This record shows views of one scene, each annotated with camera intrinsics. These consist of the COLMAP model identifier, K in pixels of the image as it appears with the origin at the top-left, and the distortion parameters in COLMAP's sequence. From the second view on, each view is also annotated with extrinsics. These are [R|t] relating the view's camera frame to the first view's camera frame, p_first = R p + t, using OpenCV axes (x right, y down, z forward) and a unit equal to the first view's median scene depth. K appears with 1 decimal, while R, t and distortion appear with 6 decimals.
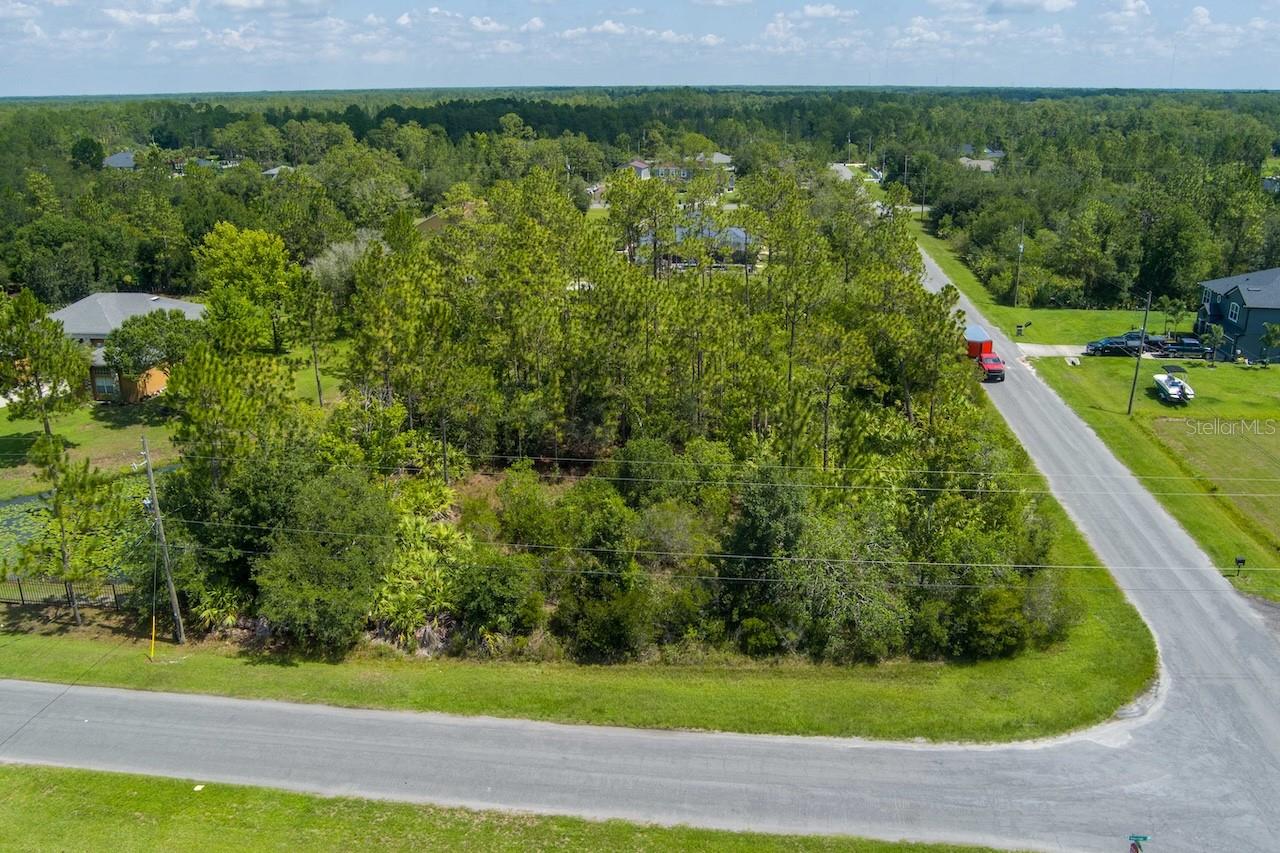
lens RADIAL K [[1033.6, 0, 638.8], [0, 1033.6, 425.2], [0, 0, 1]] dist [-0.071677, 0.019289]
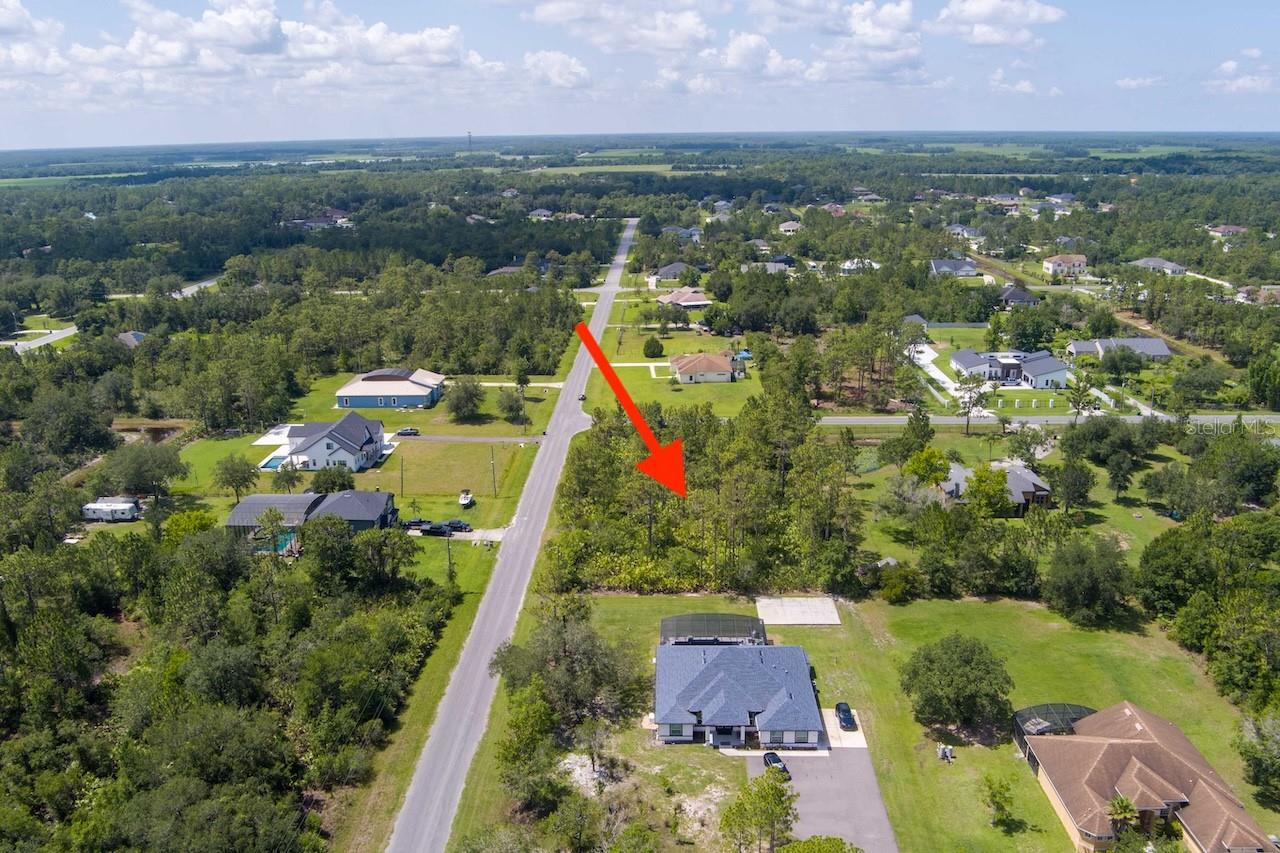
lens RADIAL K [[1033.6, 0, 638.8], [0, 1033.6, 425.2], [0, 0, 1]] dist [-0.071677, 0.019289]
pose [[-0.995457, 0.042957, -0.084967, 0.599280], [-0.012599, 0.825148, 0.564775, -2.490745], [0.094372, 0.563280, -0.820859, 4.850550]]
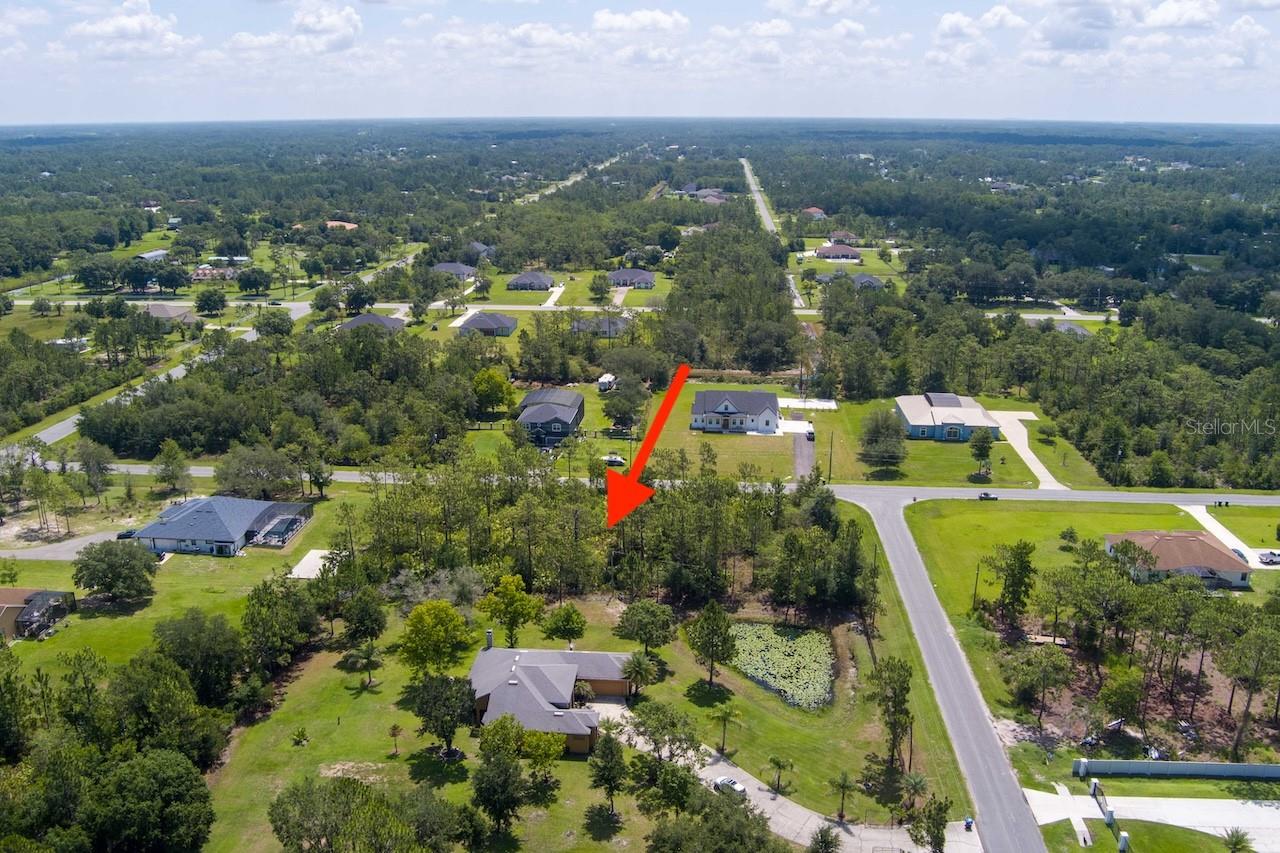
lens RADIAL K [[1033.6, 0, 638.8], [0, 1033.6, 425.2], [0, 0, 1]] dist [-0.071677, 0.019289]
pose [[-0.040073, -0.287383, 0.956977, -3.386127], [0.317161, 0.904559, 0.284923, -1.465978], [-0.947525, 0.314934, 0.054898, 1.362756]]
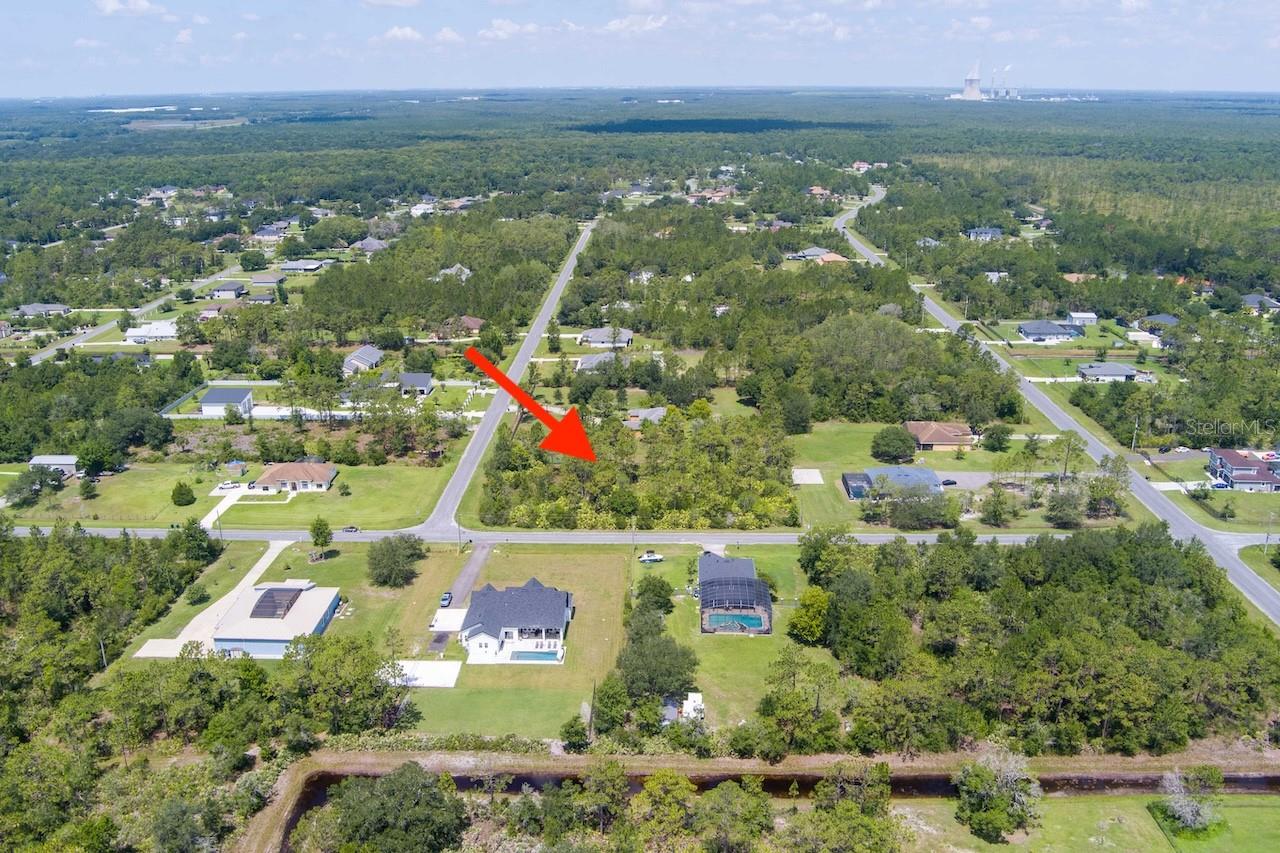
lens RADIAL K [[1033.6, 0, 638.8], [0, 1033.6, 425.2], [0, 0, 1]] dist [-0.071677, 0.019289]
pose [[0.093950, 0.320335, -0.942634, 5.378543], [-0.310754, 0.908952, 0.277917, -2.000073], [0.945836, 0.266817, 0.184941, 0.630876]]
